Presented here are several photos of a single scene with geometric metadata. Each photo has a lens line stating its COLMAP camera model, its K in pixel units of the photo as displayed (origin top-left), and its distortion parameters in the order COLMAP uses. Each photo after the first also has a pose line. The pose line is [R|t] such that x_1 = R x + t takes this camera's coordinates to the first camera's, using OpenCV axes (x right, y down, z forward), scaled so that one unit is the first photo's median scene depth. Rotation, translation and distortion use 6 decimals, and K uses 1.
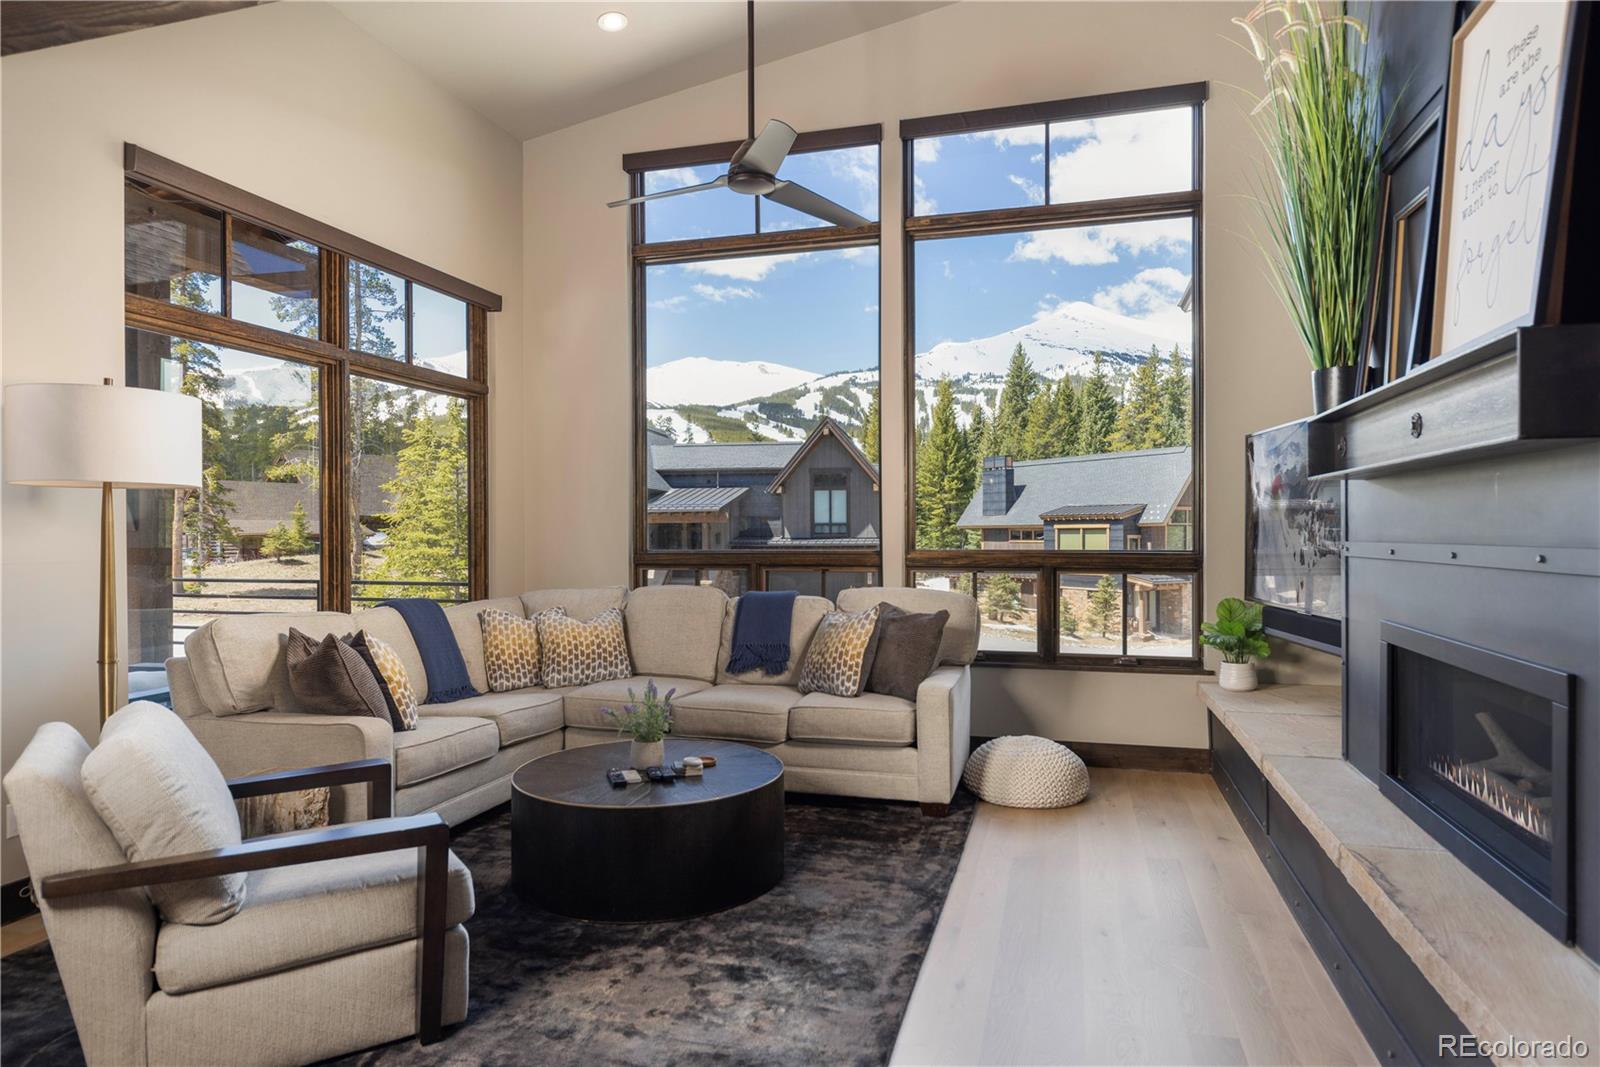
lens RADIAL K [[931.5, 0, 808.2], [0, 931.5, 543.5], [0, 0, 1]] dist [0.005780, -0.000162]
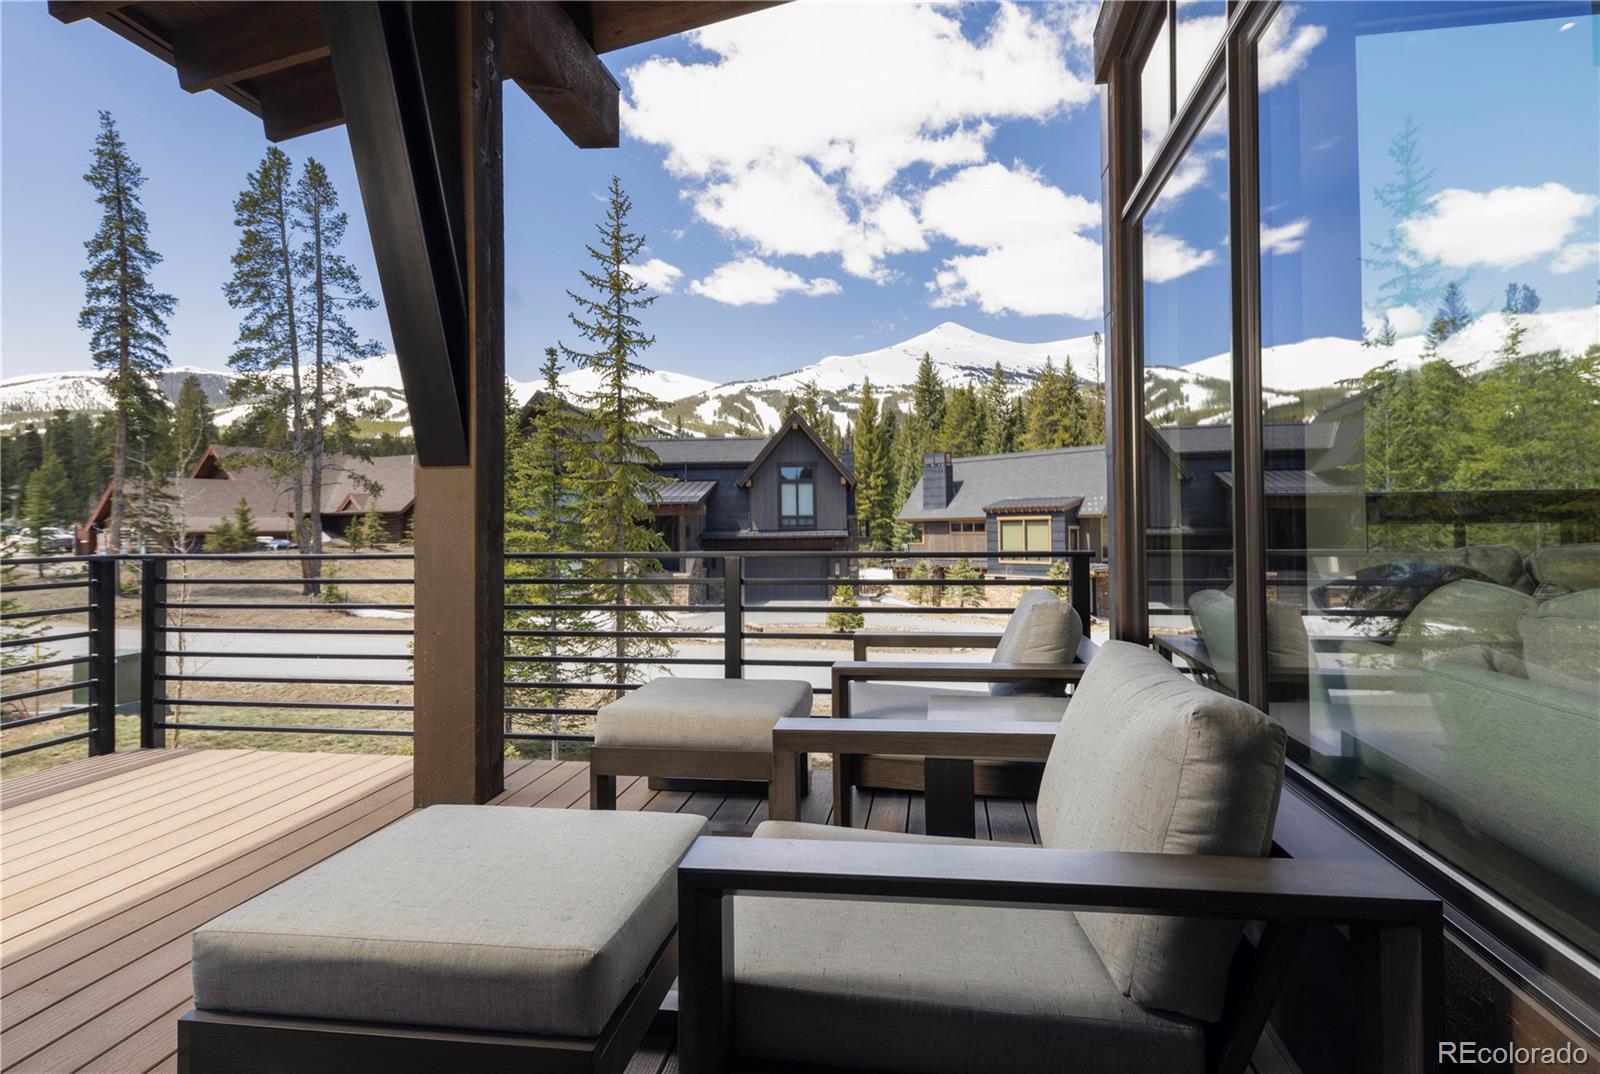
lens RADIAL K [[861.3, 0, 808.7], [0, 861.3, 513.8], [0, 0, 1]] dist [-0.002953, 0.000292]
pose [[0.993162, -0.004707, 0.116645, -0.717653], [0.008197, 0.999532, -0.029461, 0.039720], [-0.116452, 0.030216, 0.992737, 0.540972]]
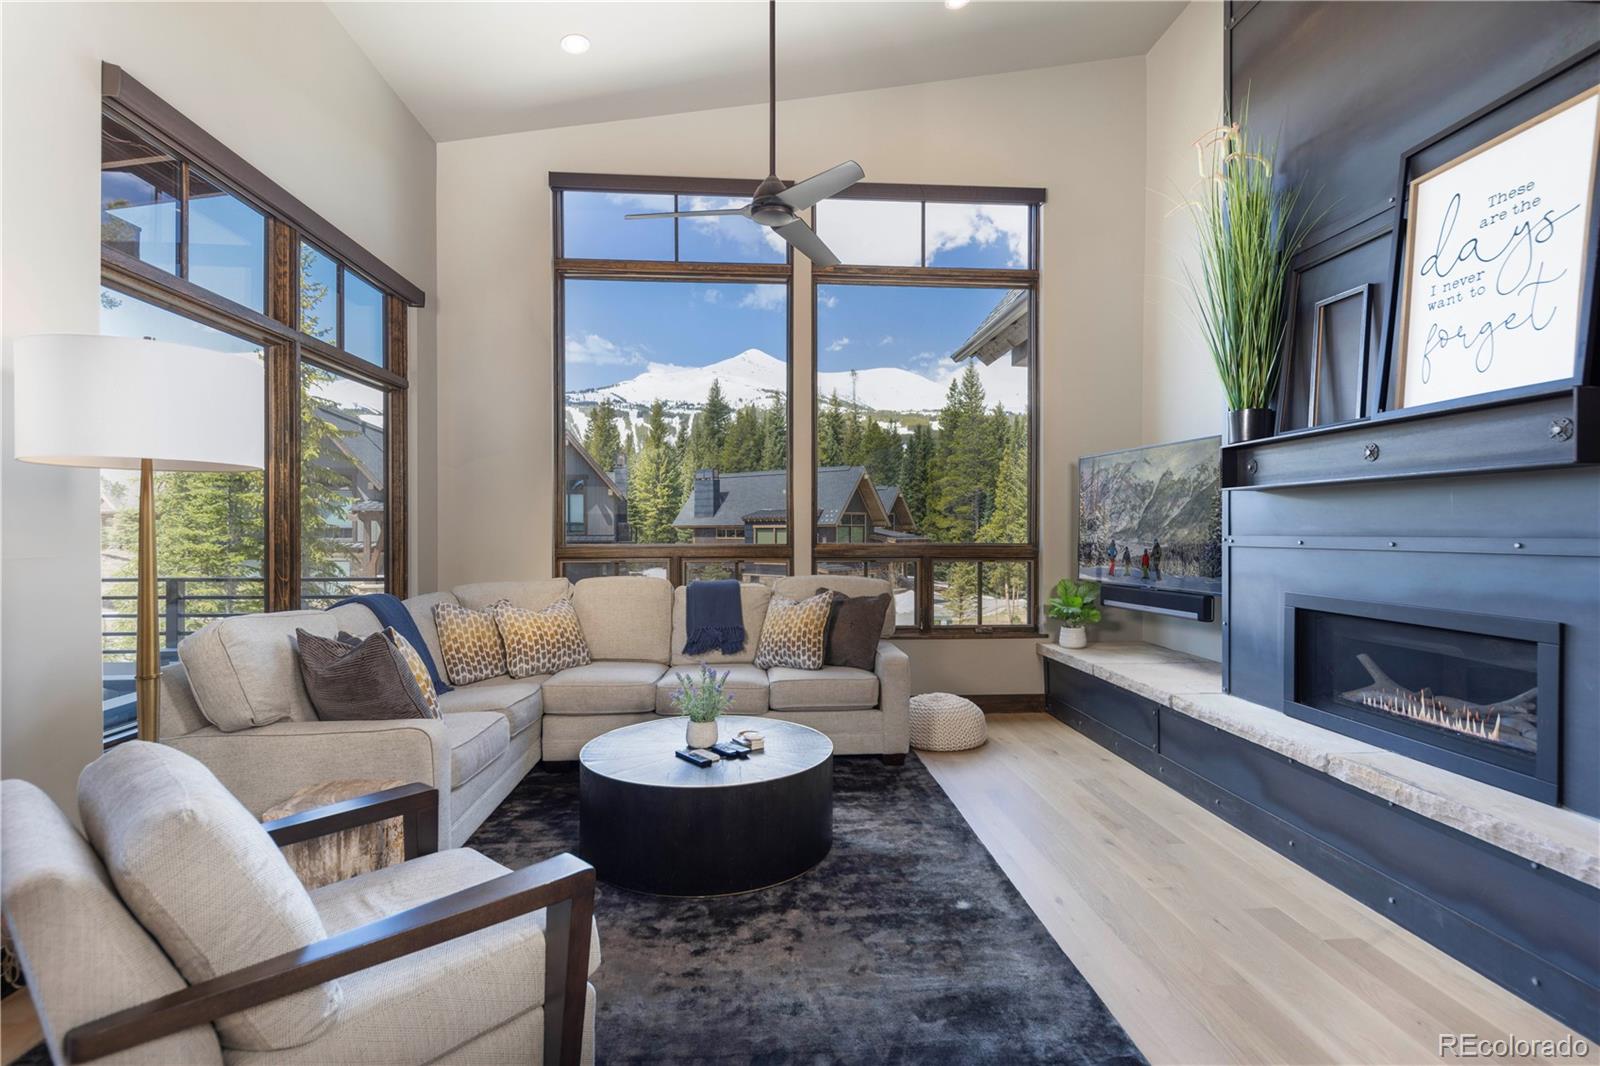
lens RADIAL K [[767.6, 0, 803.7], [0, 767.6, 538.8], [0, 0, 1]] dist [0.006422, 0.001449]
pose [[0.940232, 0.000687, 0.340534, -0.255426], [0.000024, 0.999998, -0.002085, 0.002993], [-0.340535, 0.001969, 0.940230, 0.090088]]
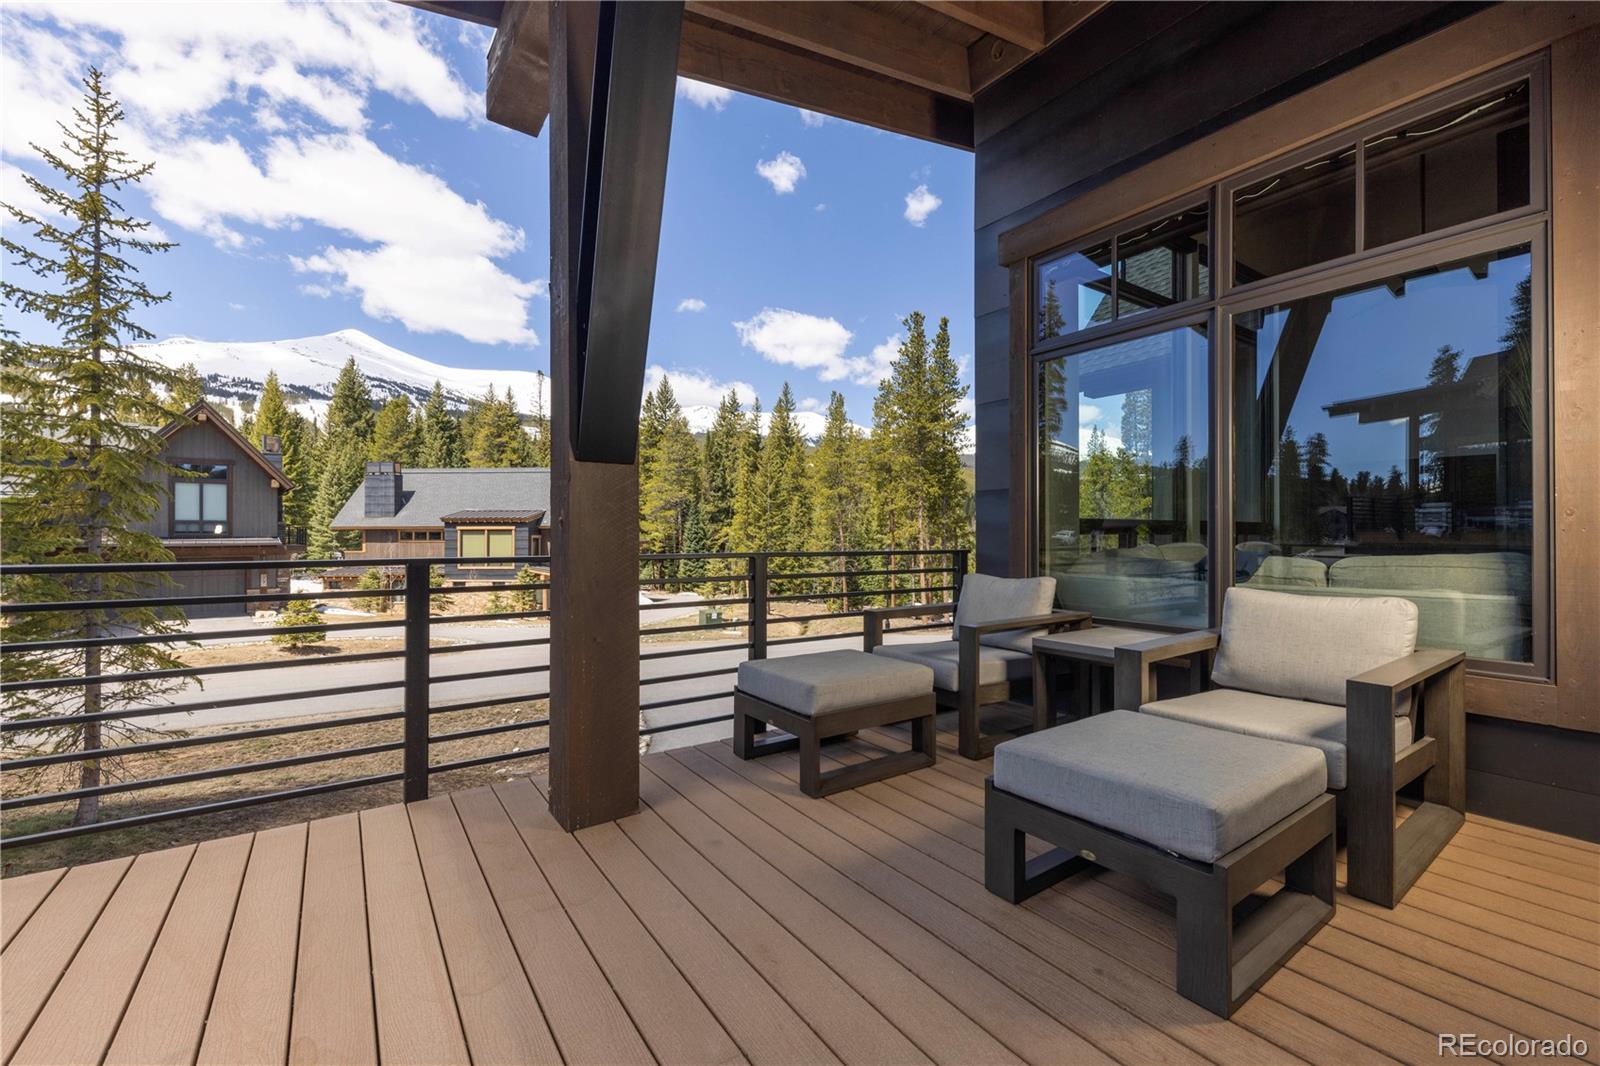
lens RADIAL K [[680.7, 0, 906.8], [0, 680.7, 534.9], [0, 0, 1]] dist [-0.001079, 0.000197]
pose [[0.571282, 0.003235, 0.820747, -1.190194], [0.008896, 0.999909, -0.010133, 0.039939], [-0.820706, 0.013090, 0.571201, 0.759590]]
